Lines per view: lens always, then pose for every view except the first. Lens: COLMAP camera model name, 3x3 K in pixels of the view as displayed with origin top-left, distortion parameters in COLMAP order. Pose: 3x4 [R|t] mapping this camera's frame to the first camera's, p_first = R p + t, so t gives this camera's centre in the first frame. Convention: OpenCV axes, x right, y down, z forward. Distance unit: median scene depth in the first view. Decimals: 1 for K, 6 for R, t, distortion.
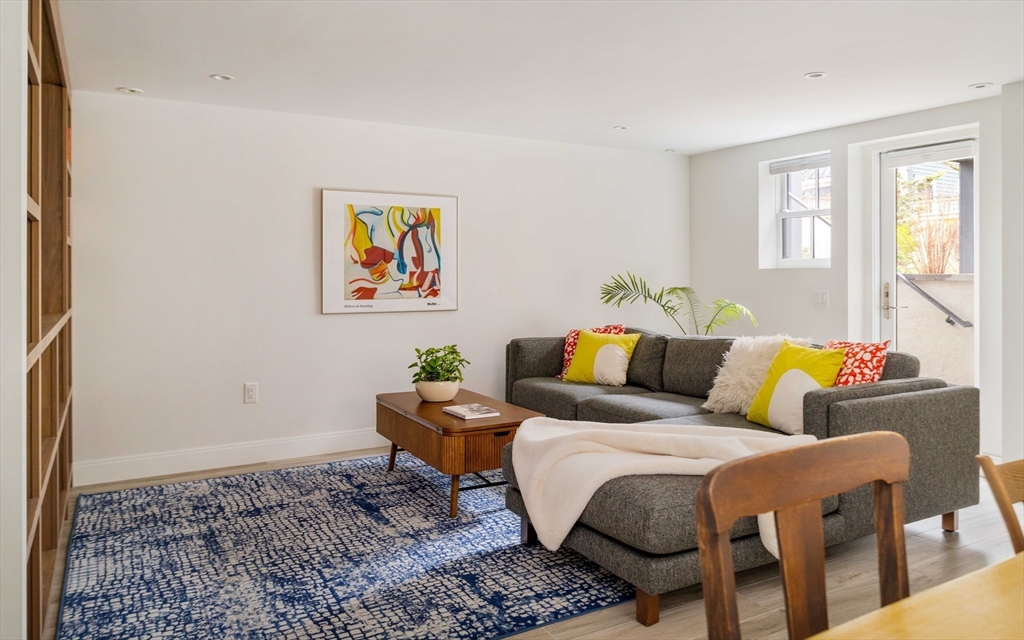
lens RADIAL K [[726.9, 0, 512.8], [0, 726.9, 316.4], [0, 0, 1]] dist [0.008683, 0.001126]
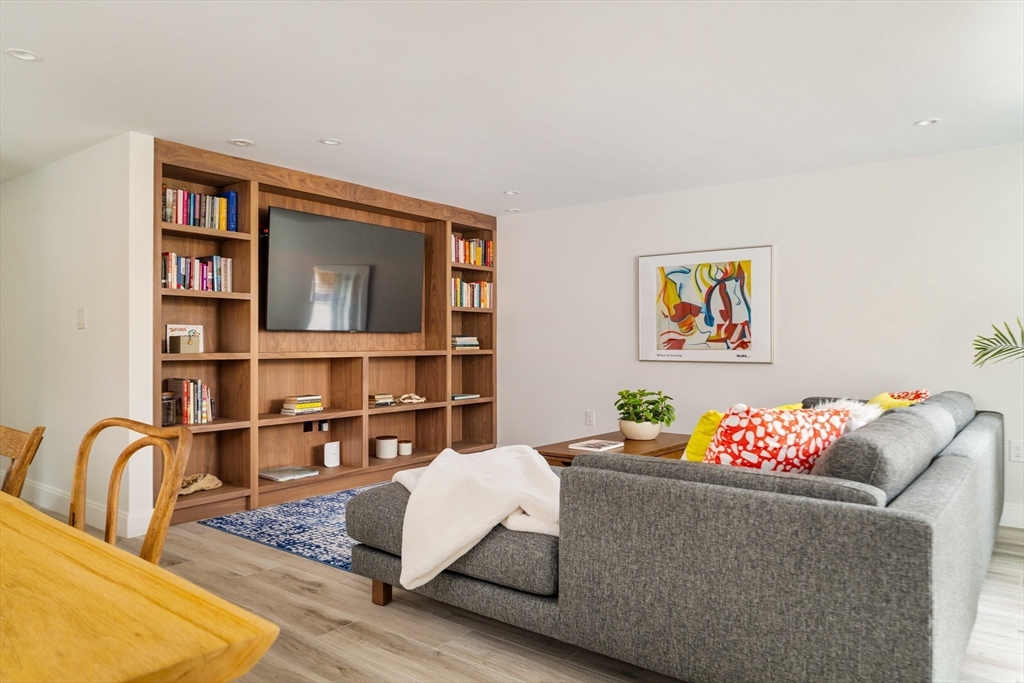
lens RADIAL K [[664.7, 0, 512.0], [0, 664.7, 343.3], [0, 0, 1]] dist [0.006399, 0.000218]
pose [[0.391358, 0.003814, -0.920230, 0.625314], [-0.053465, 0.998396, -0.018600, -0.000549], [0.918684, 0.056479, 0.390935, 0.358216]]
